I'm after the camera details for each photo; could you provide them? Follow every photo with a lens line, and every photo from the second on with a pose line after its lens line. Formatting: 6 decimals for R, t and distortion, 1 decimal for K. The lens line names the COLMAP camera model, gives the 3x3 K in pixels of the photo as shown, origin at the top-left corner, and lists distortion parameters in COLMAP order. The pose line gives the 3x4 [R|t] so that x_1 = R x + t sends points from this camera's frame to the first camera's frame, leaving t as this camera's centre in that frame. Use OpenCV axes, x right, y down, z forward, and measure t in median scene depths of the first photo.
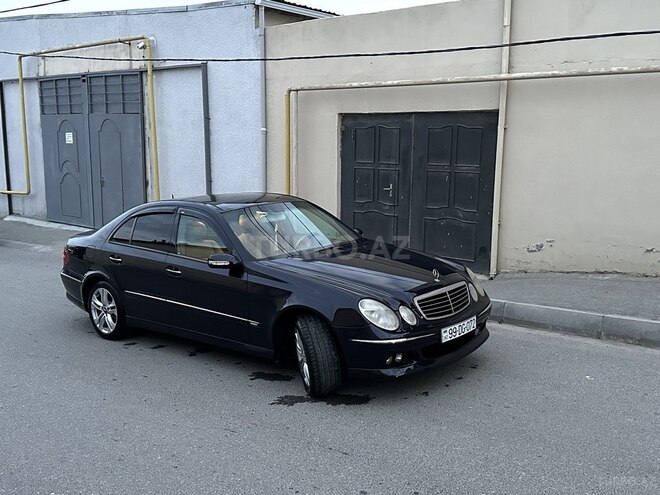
lens RADIAL K [[704.5, 0, 339.6], [0, 704.5, 247.0], [0, 0, 1]] dist [0.069661, 0.000000]
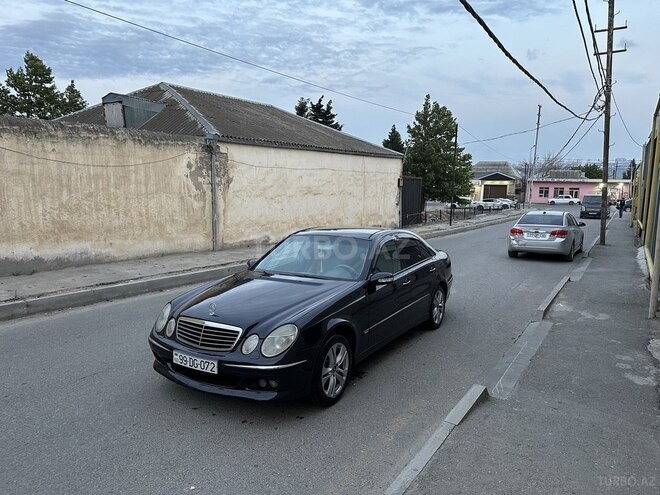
lens RADIAL K [[460.6, 0, 330.0], [0, 460.6, 252.8], [0, 0, 1]] dist [0.063146, -0.072667]
pose [[0.150054, 0.154018, -0.976608, 0.507111], [-0.158356, 0.978783, 0.130030, -0.099394], [0.975913, 0.135140, 0.171260, 0.626472]]
